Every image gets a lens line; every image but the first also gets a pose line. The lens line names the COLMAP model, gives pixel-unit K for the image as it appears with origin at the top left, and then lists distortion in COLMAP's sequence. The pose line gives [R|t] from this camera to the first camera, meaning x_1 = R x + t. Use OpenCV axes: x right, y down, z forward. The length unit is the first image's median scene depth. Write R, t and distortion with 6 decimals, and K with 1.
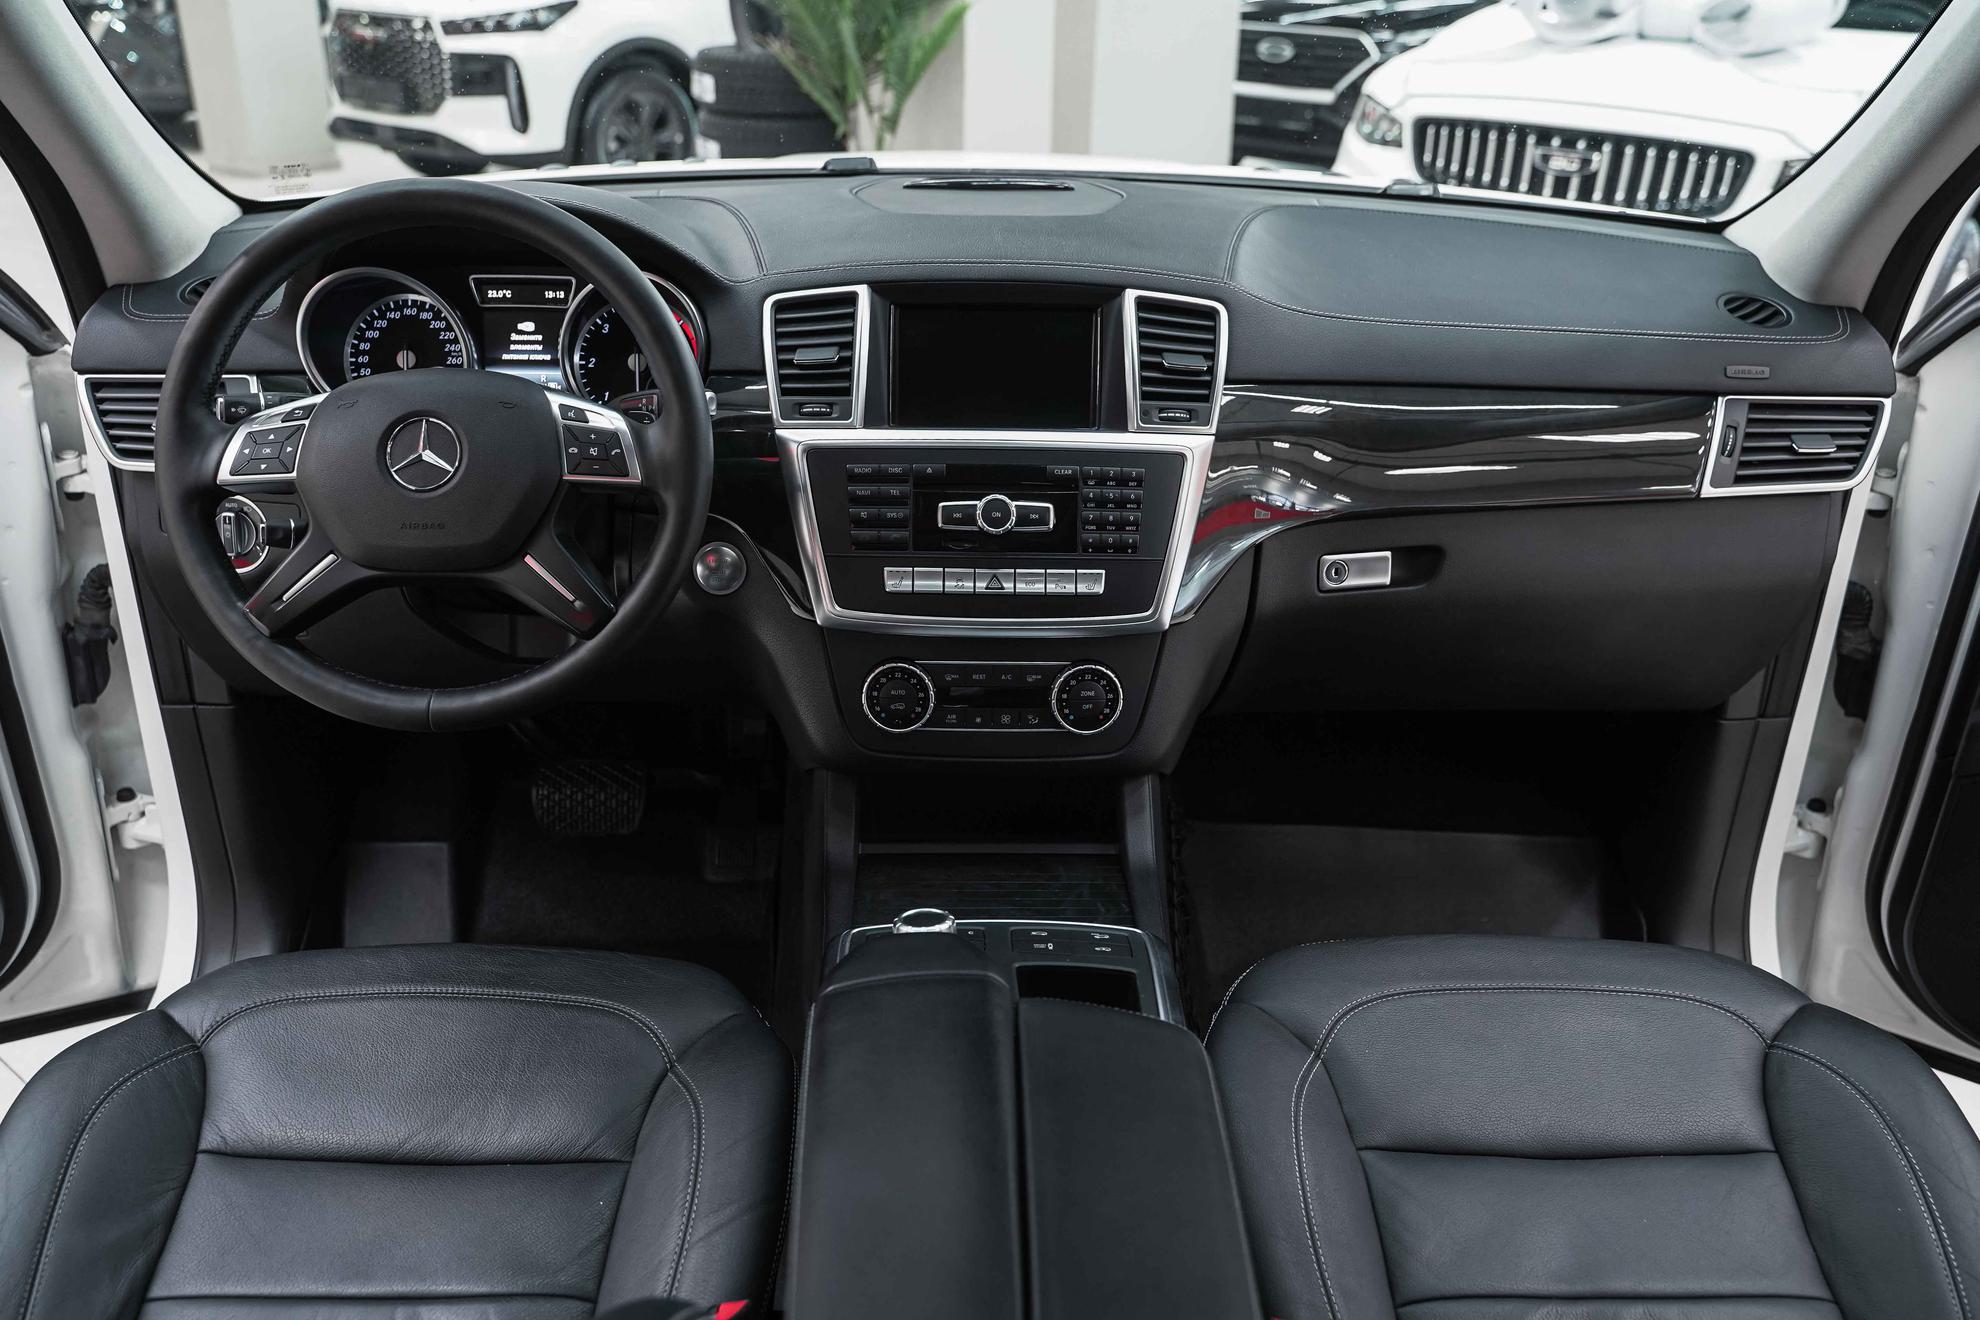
lens RADIAL K [[1561.5, 0, 983.8], [0, 1561.5, 649.9], [0, 0, 1]] dist [-0.017520, -0.001620]
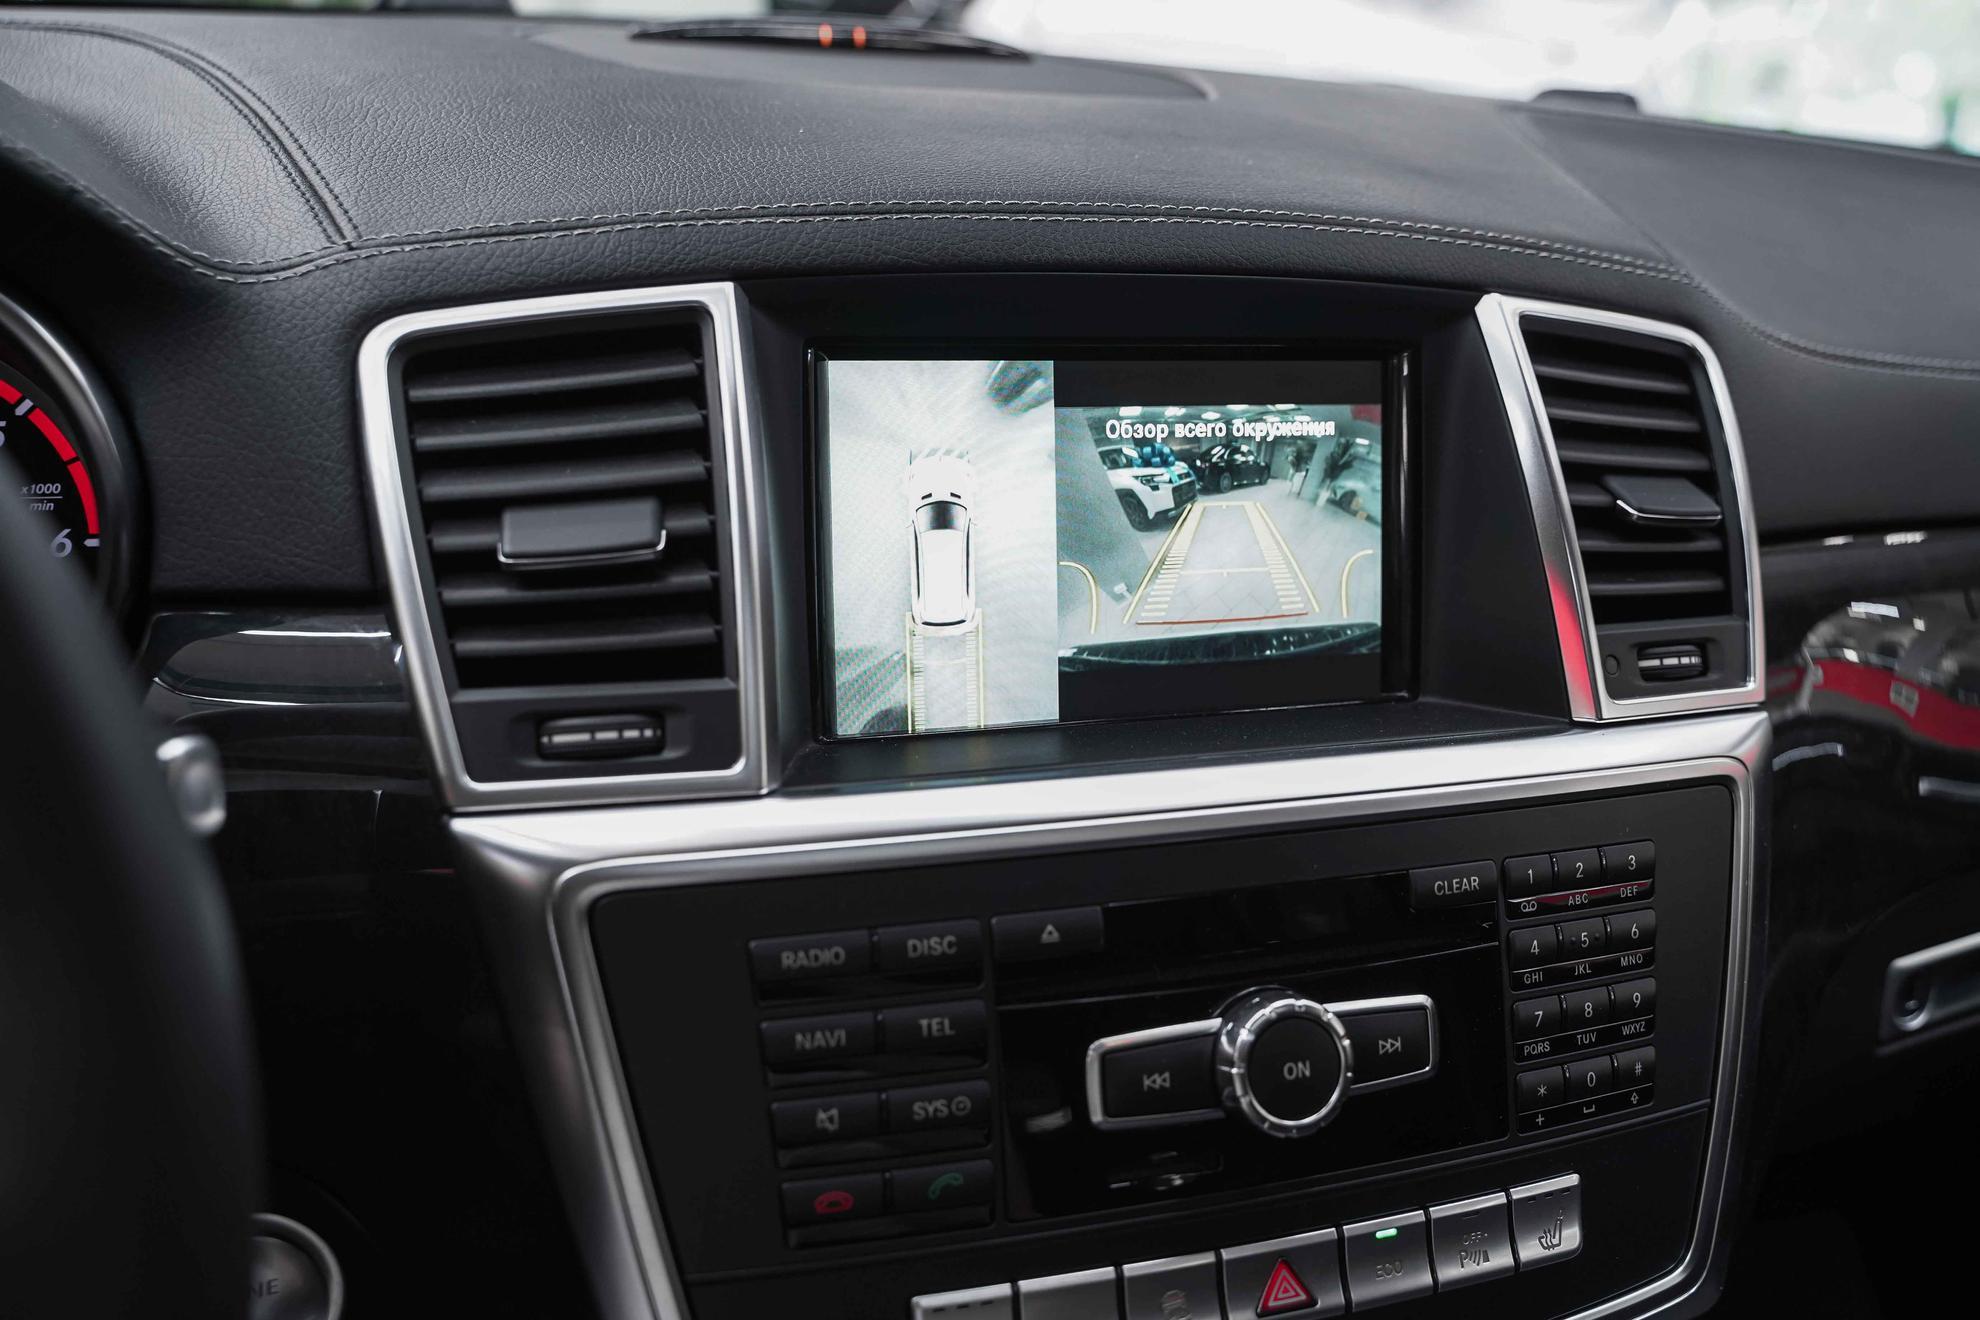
lens RADIAL K [[1772.4, 0, 1044.2], [0, 1772.4, 628.6], [0, 0, 1]] dist [-0.009022, -0.003153]
pose [[0.945257, -0.062690, 0.320249, -0.131290], [0.073968, 0.996992, -0.023161, -0.158023], [-0.317833, 0.045581, 0.947050, 0.673515]]
